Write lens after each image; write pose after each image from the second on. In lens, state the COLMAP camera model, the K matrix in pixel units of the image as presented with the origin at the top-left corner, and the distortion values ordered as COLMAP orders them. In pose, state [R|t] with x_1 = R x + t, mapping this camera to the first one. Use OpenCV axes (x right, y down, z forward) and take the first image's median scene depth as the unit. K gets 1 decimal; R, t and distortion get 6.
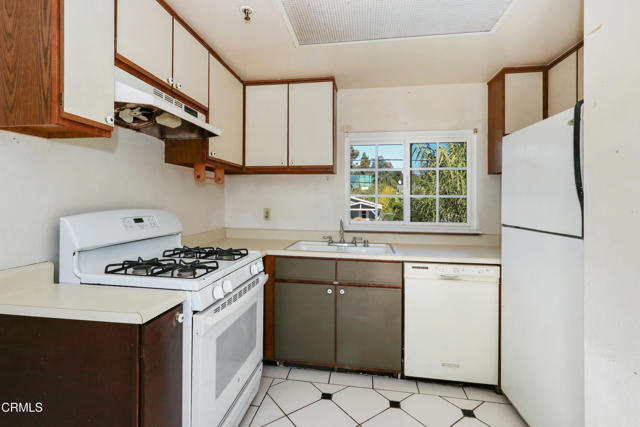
lens RADIAL K [[297.1, 0, 322.5], [0, 297.1, 203.6], [0, 0, 1]] dist [0.004411, -0.003012]
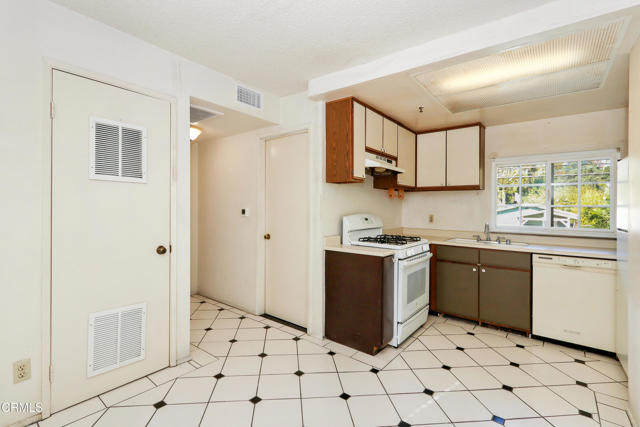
lens RADIAL K [[297.1, 0, 334.0], [0, 297.1, 207.1], [0, 0, 1]] dist [0.004411, -0.003012]
pose [[0.879238, -0.000587, -0.476383, 0.115986], [-0.006409, 0.999894, -0.013062, 0.000856], [0.476340, 0.014538, 0.879141, -0.671836]]
